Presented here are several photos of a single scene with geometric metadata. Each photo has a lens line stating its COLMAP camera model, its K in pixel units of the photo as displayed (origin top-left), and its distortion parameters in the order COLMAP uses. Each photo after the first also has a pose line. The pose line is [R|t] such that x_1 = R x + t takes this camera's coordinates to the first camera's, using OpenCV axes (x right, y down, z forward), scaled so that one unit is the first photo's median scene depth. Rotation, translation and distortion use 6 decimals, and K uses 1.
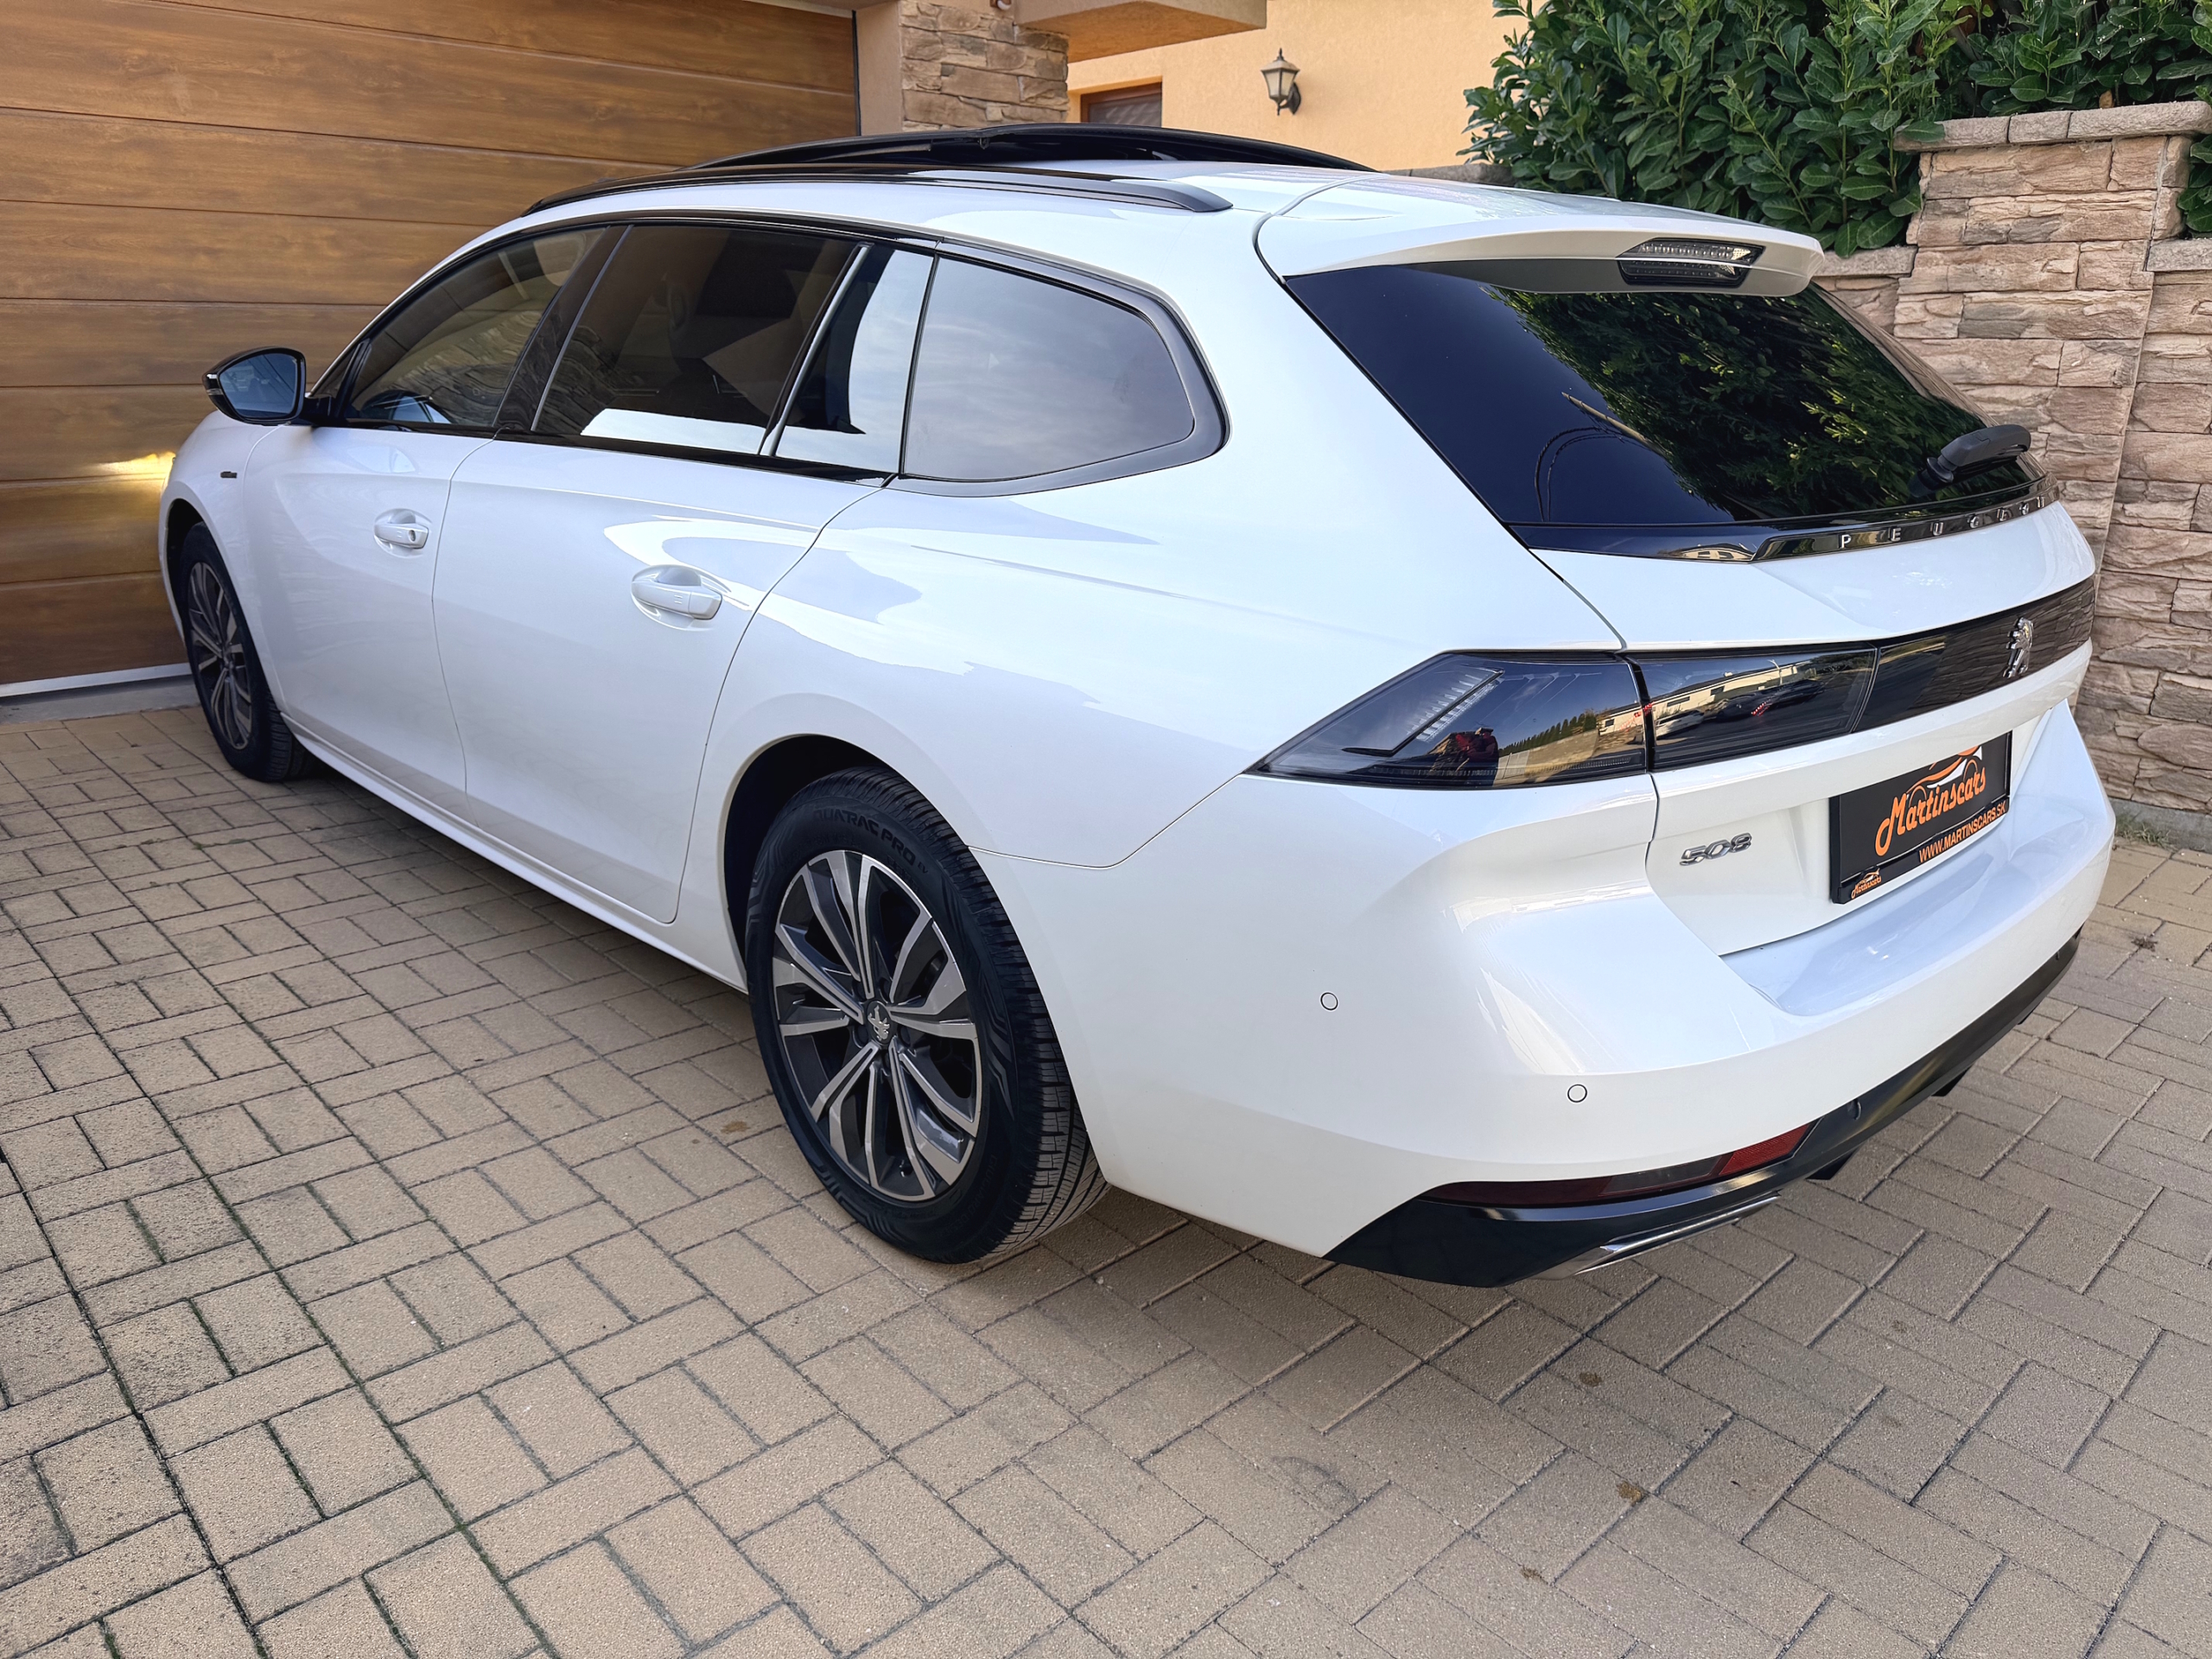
lens RADIAL K [[1557.8, 0, 1096.2], [0, 1557.8, 833.7], [0, 0, 1]] dist [0.003776, -0.019100]
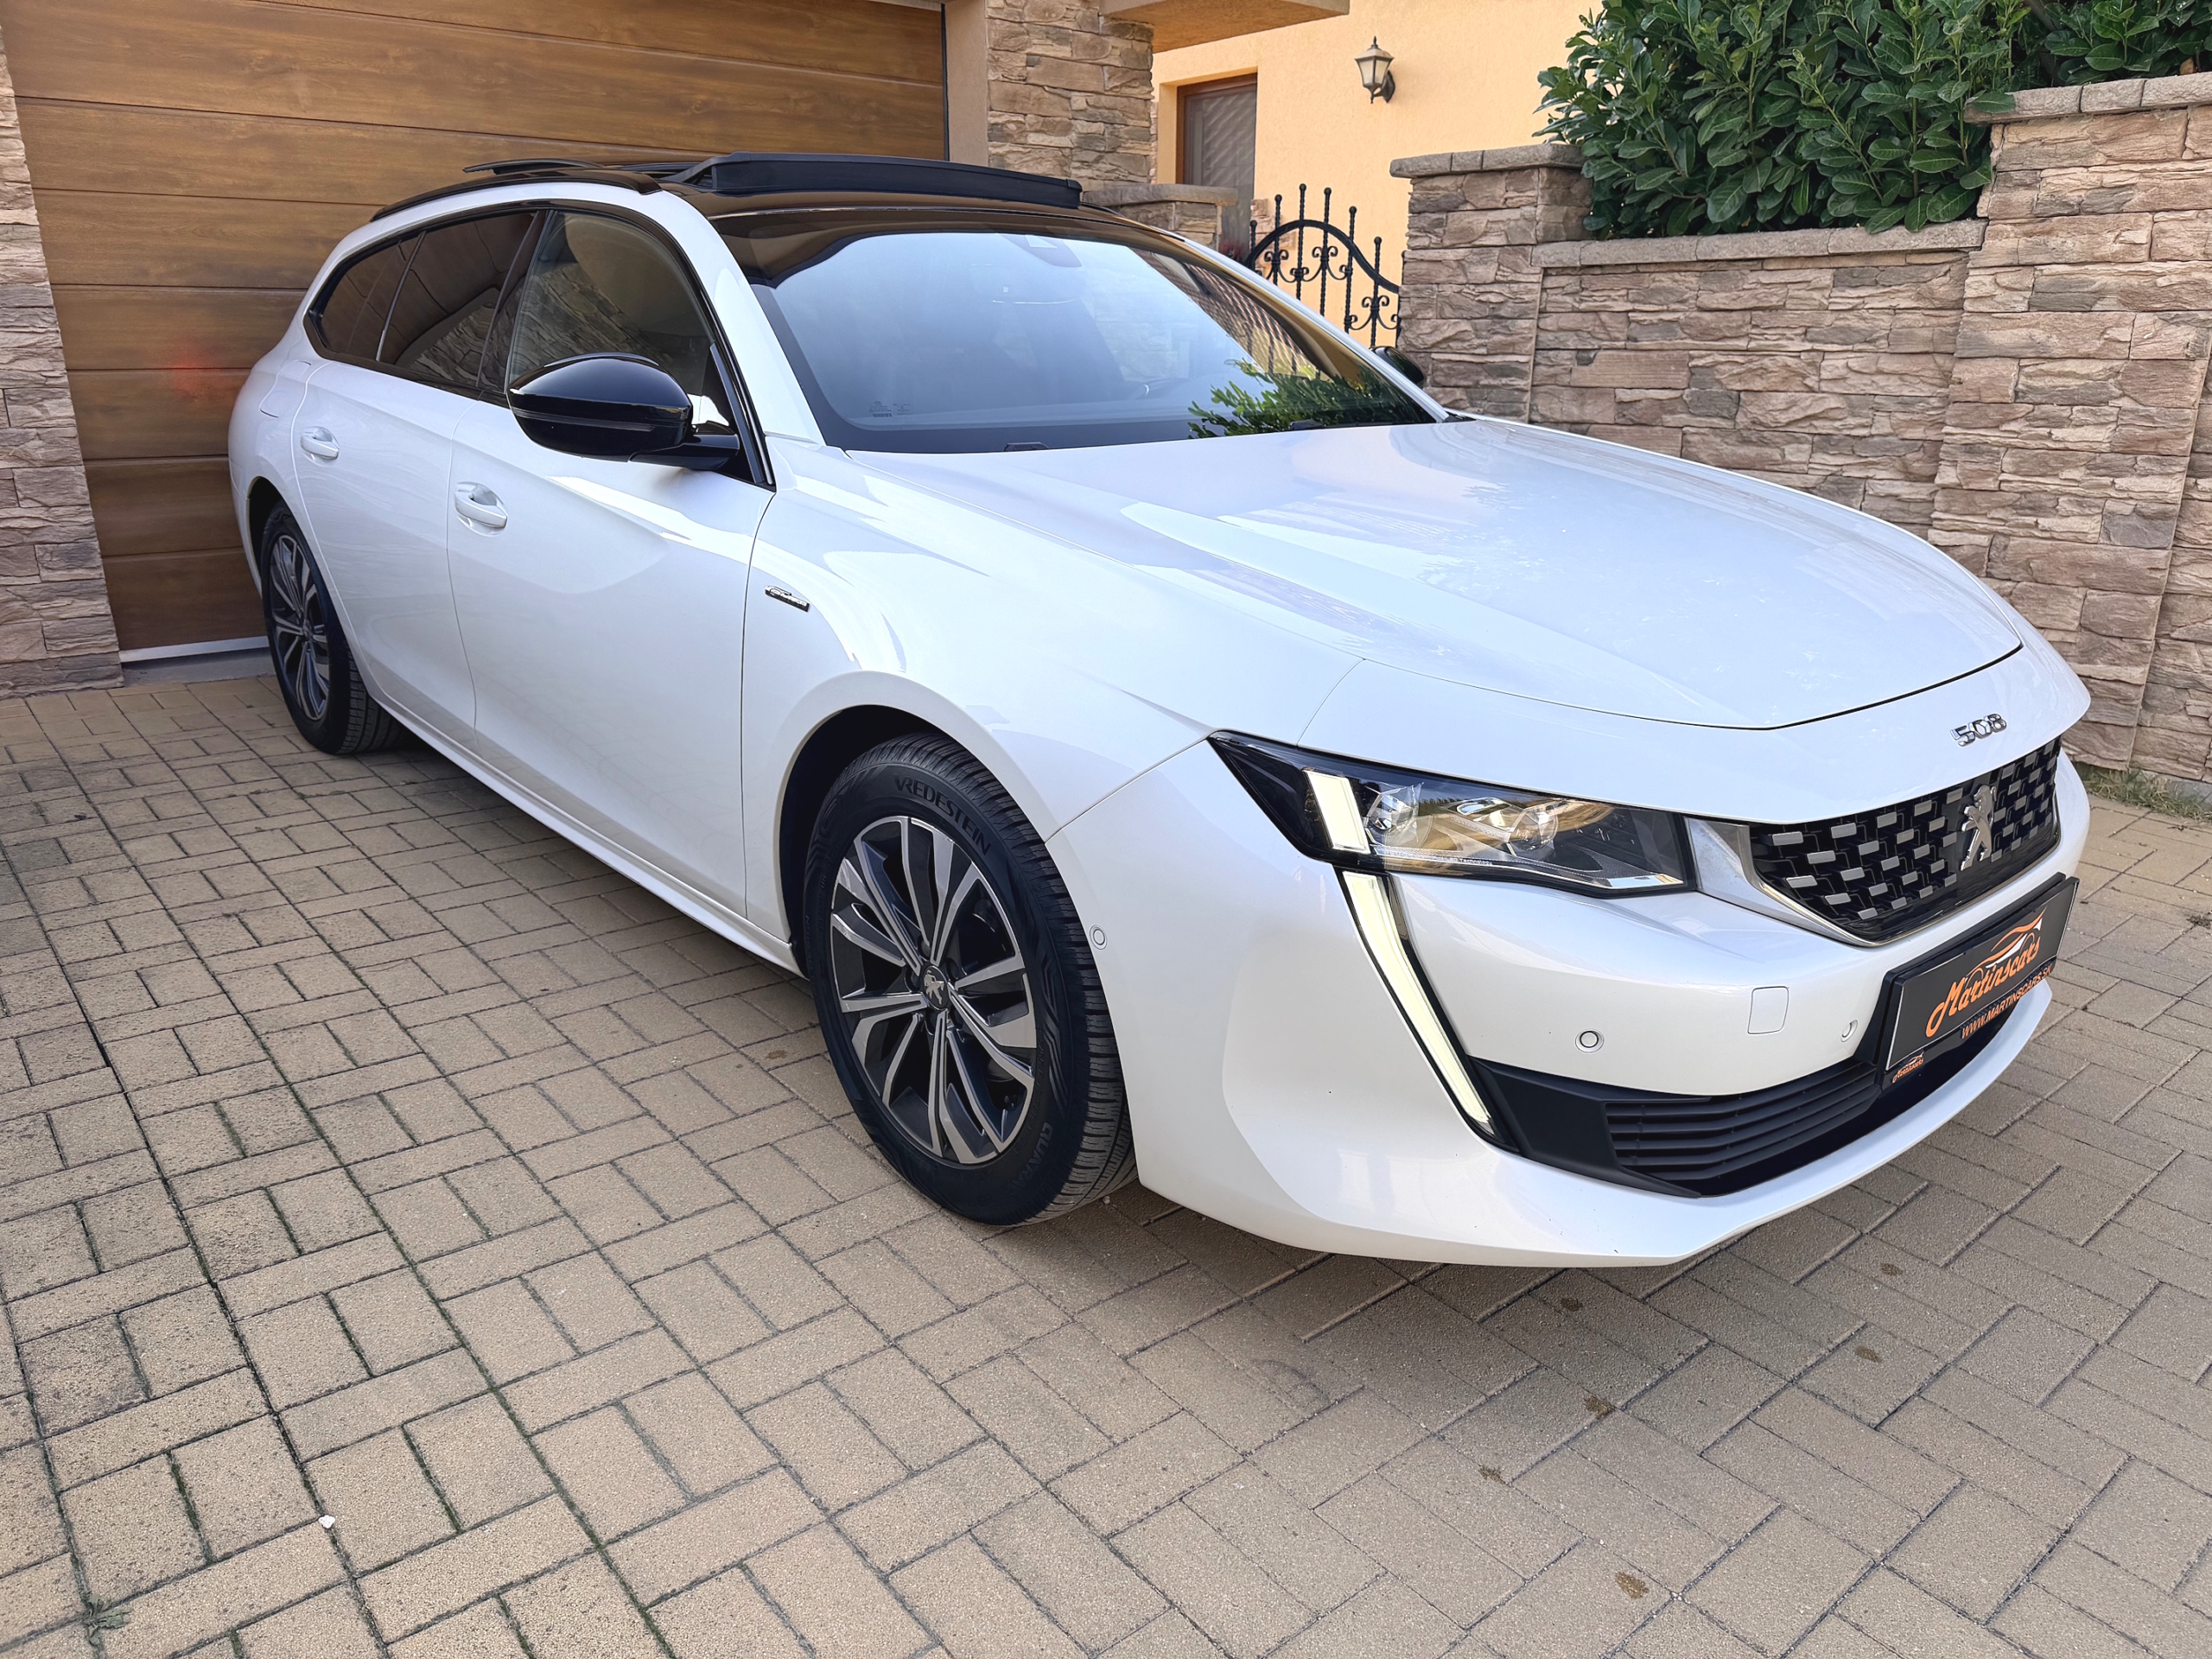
lens RADIAL K [[1557.8, 0, 1096.9], [0, 1557.8, 833.6], [0, 0, 1]] dist [0.003776, -0.019100]
pose [[0.997724, 0.016600, -0.065350, 0.045045], [-0.016513, 0.999862, 0.001867, 0.028643], [0.065372, -0.000783, 0.997861, -0.033696]]
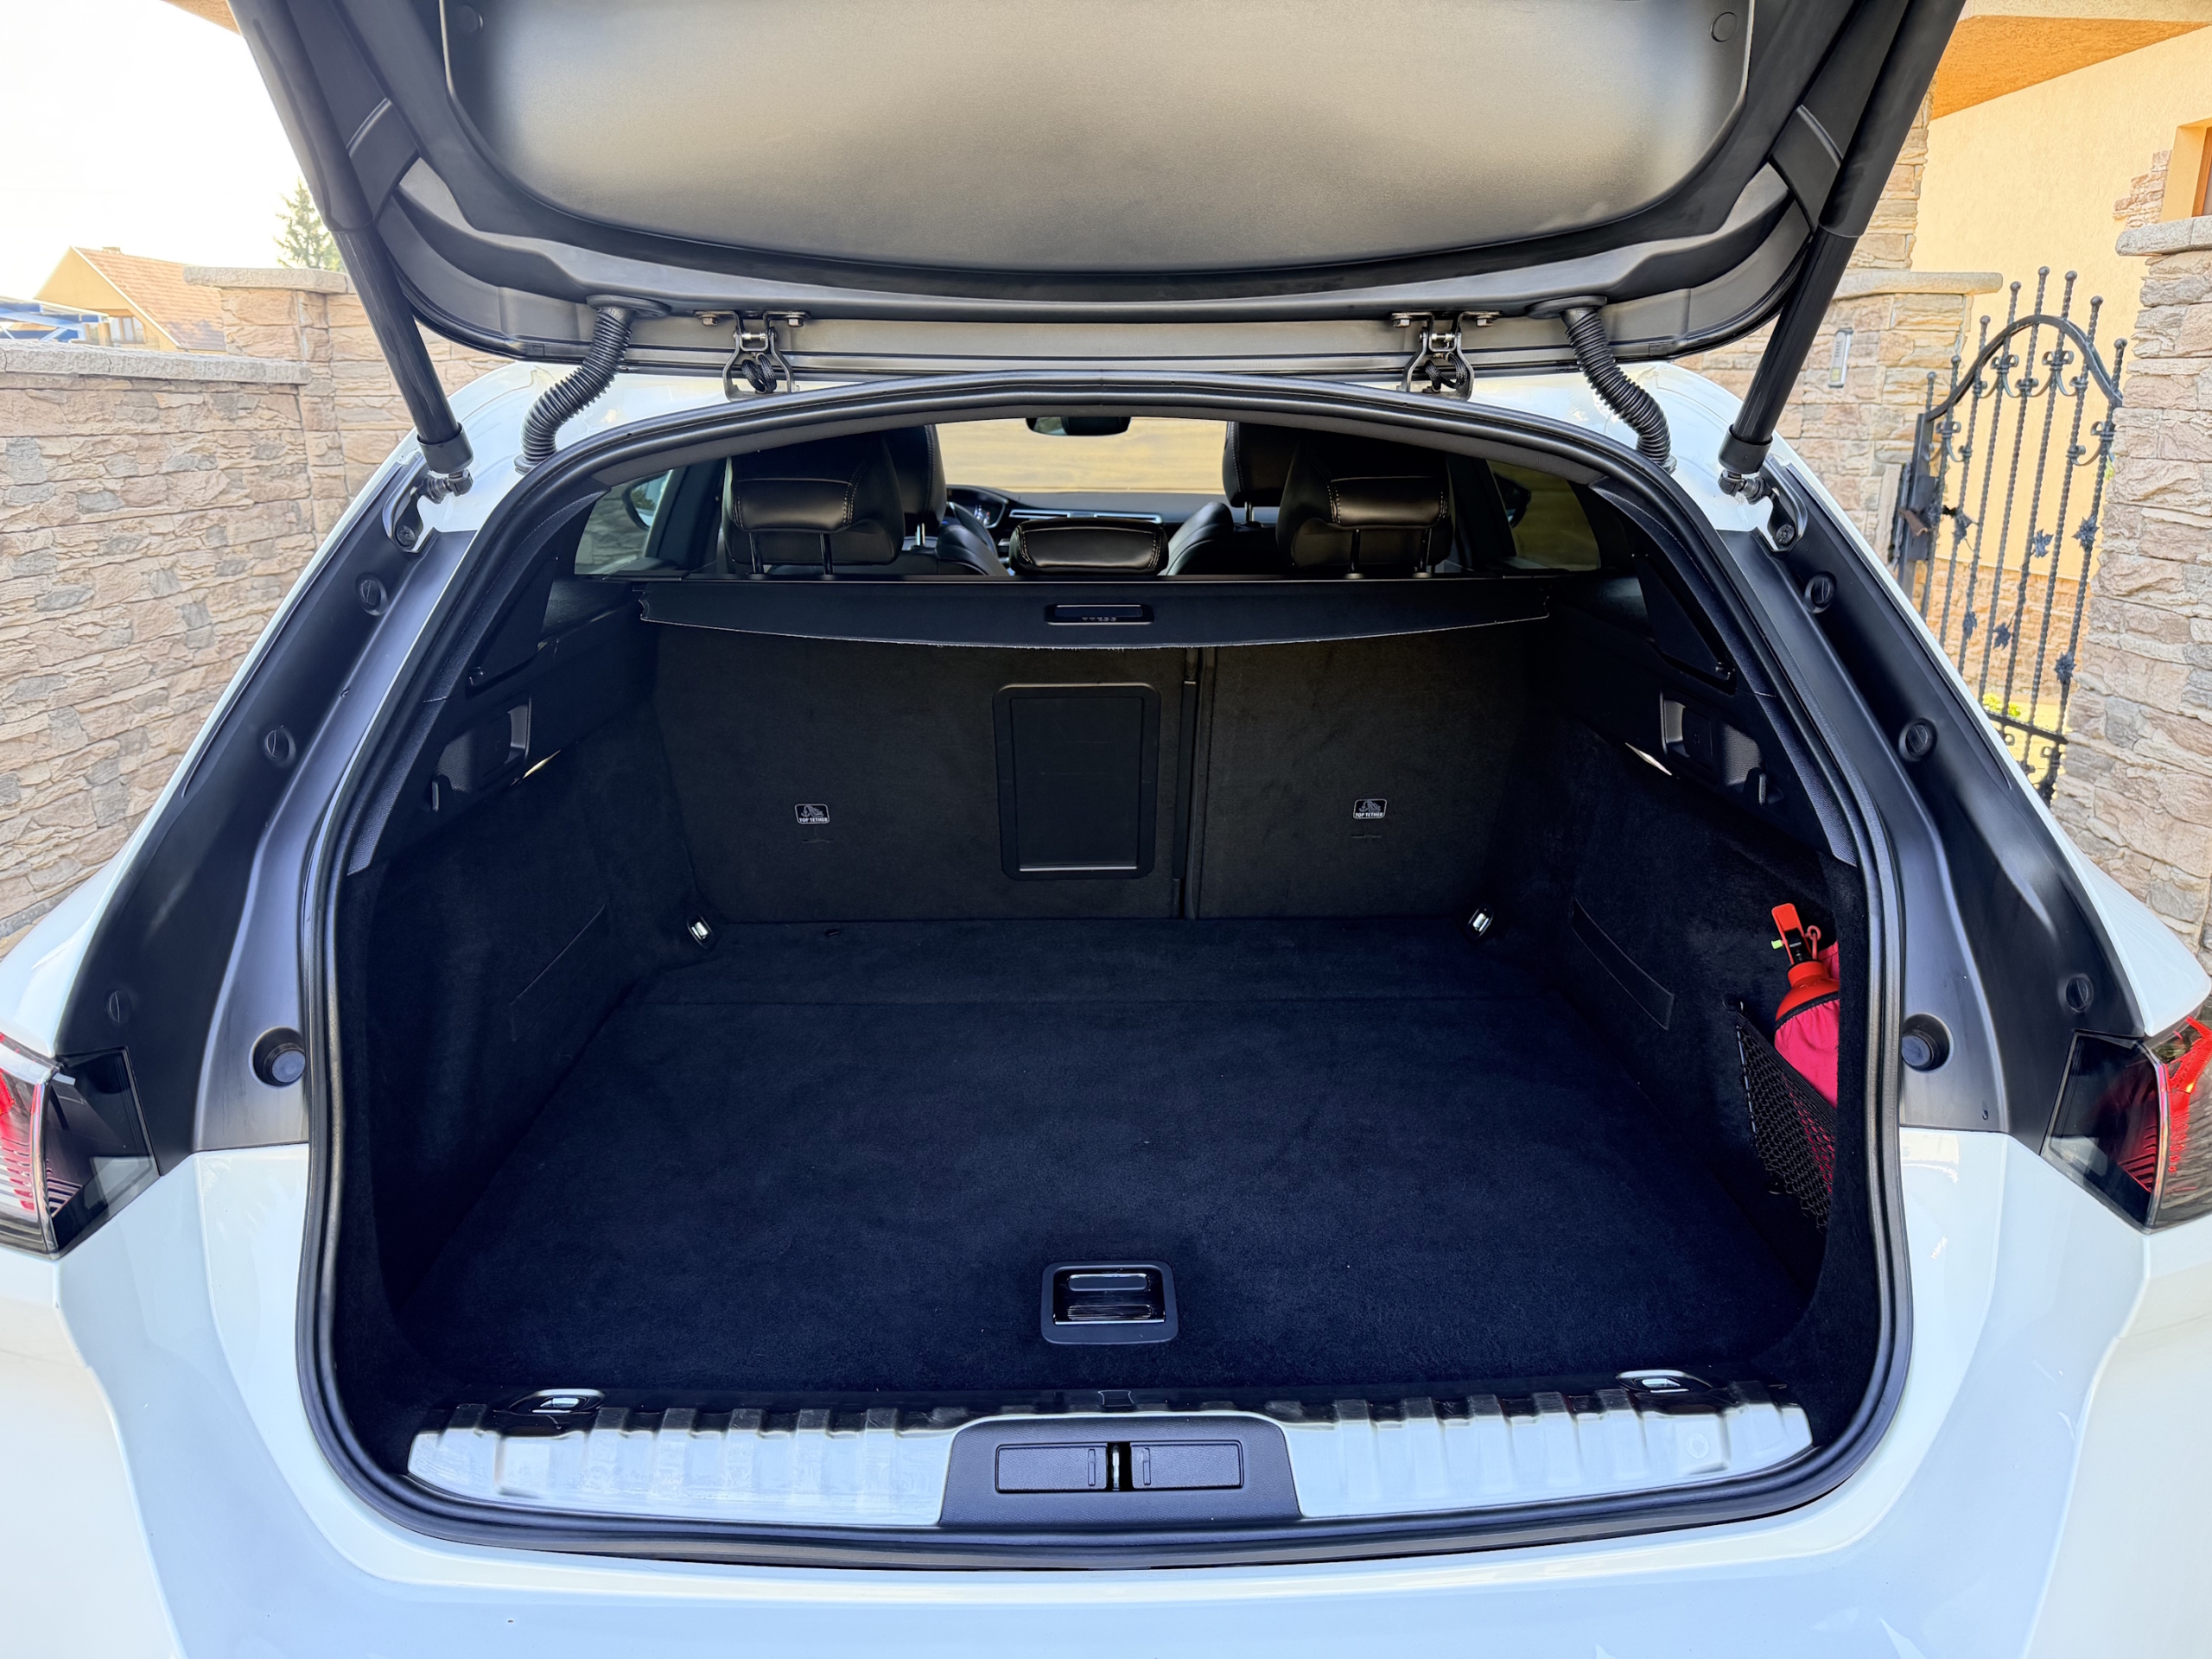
lens RADIAL K [[1557.8, 0, 1121.0], [0, 1557.8, 831.1], [0, 0, 1]] dist [0.003776, -0.019100]
pose [[0.748385, 0.169067, -0.641355, 0.538088], [-0.200397, 0.979412, 0.024341, -0.158187], [0.632266, 0.110309, 0.766858, 0.395094]]
